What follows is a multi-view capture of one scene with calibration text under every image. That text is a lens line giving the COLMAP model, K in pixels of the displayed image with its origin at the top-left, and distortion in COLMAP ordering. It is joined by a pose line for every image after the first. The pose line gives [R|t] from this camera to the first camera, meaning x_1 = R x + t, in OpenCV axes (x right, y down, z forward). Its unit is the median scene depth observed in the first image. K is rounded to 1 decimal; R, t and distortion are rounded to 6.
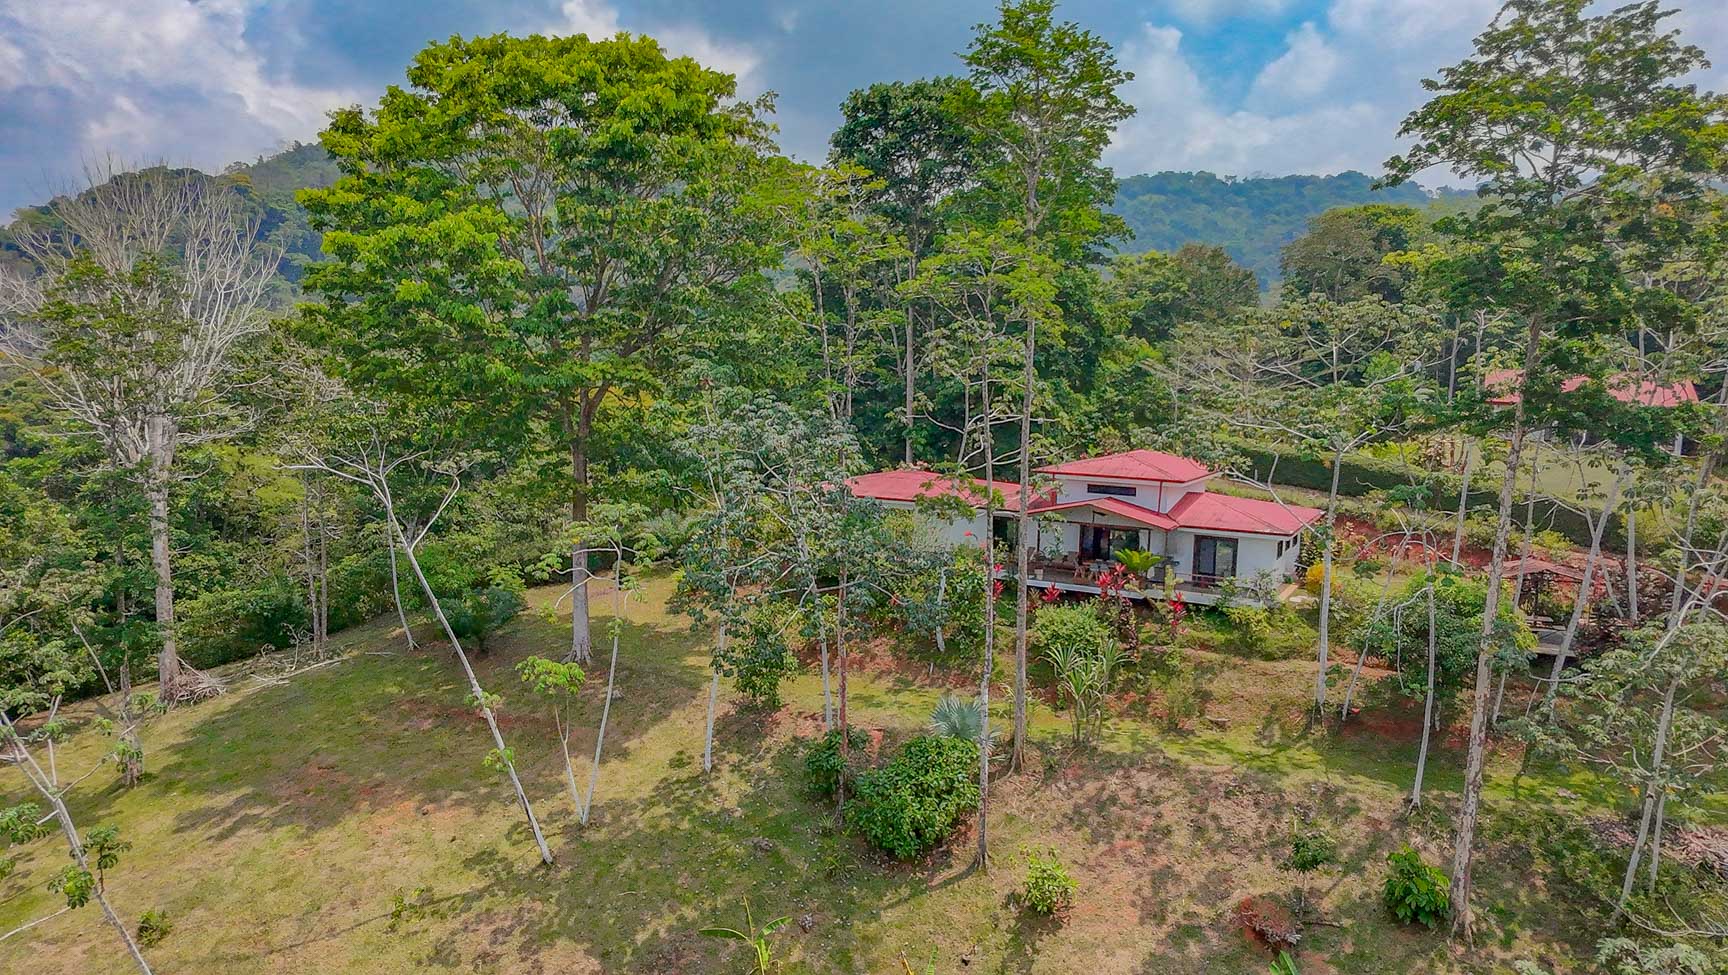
lens RADIAL K [[1115.6, 0, 866.9], [0, 1115.6, 490.1], [0, 0, 1]] dist [0.004692, 0.006505]
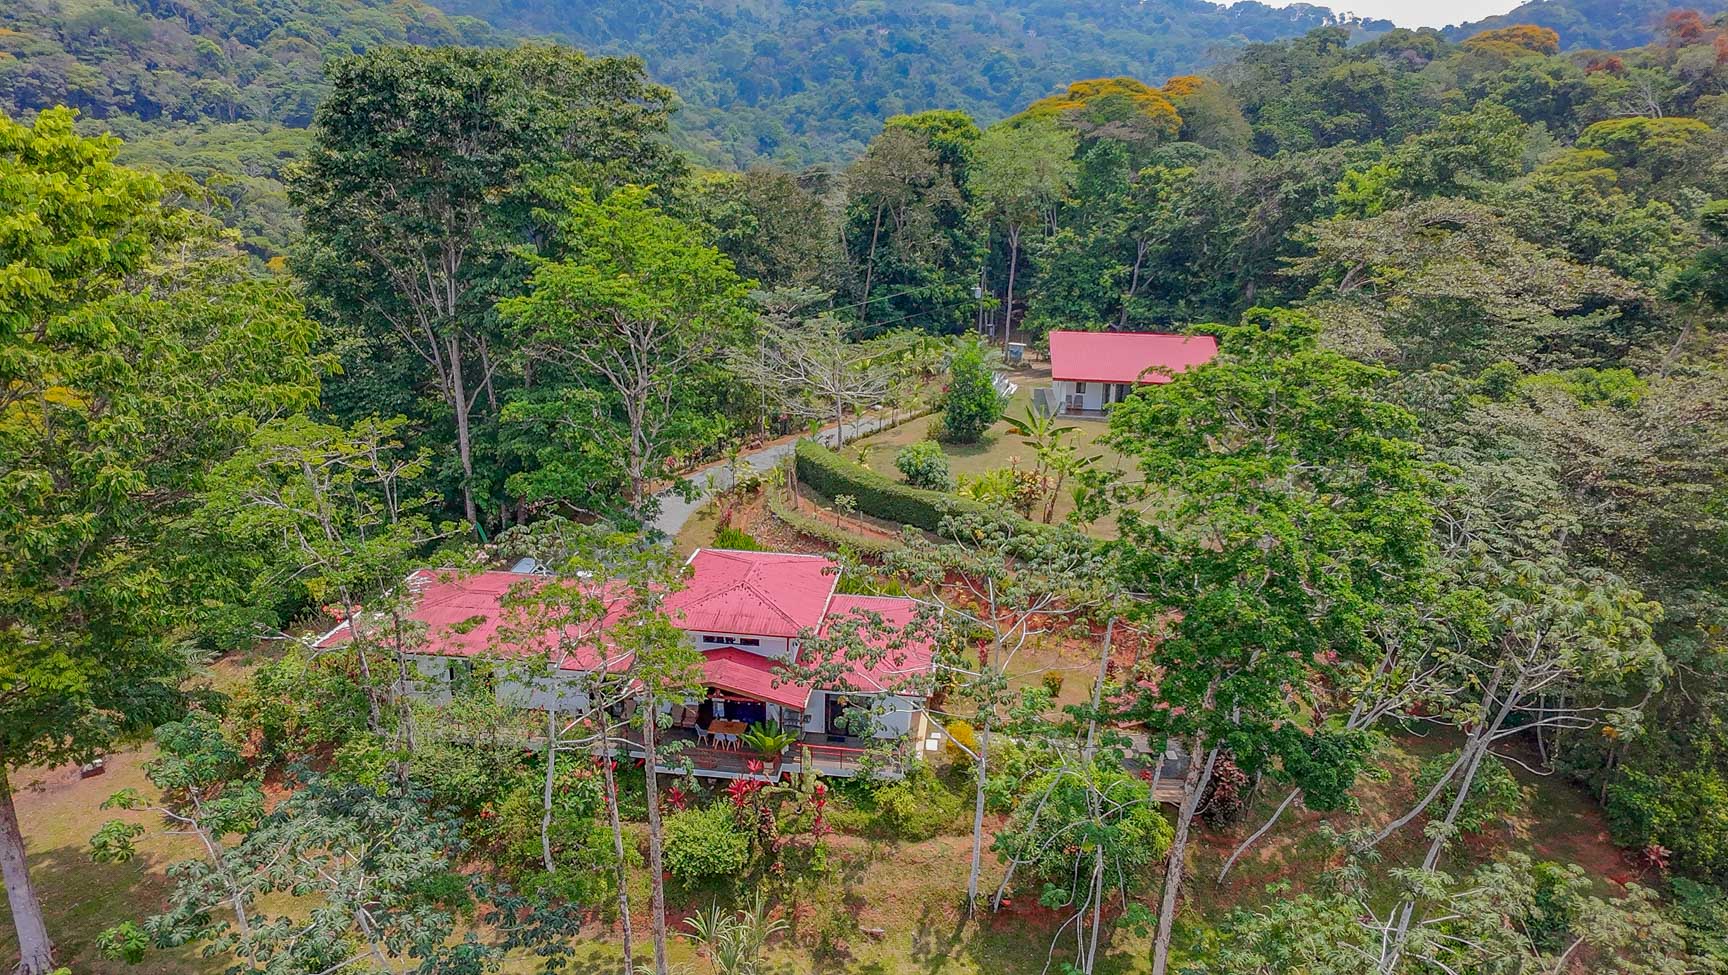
lens RADIAL K [[1115.6, 0, 859.8], [0, 1115.6, 483.2], [0, 0, 1]] dist [0.004692, 0.006505]
pose [[0.924257, -0.110209, 0.365518, 0.006146], [0.043526, 0.981603, 0.185906, -0.300853], [-0.379282, -0.155915, 0.912050, 0.195715]]
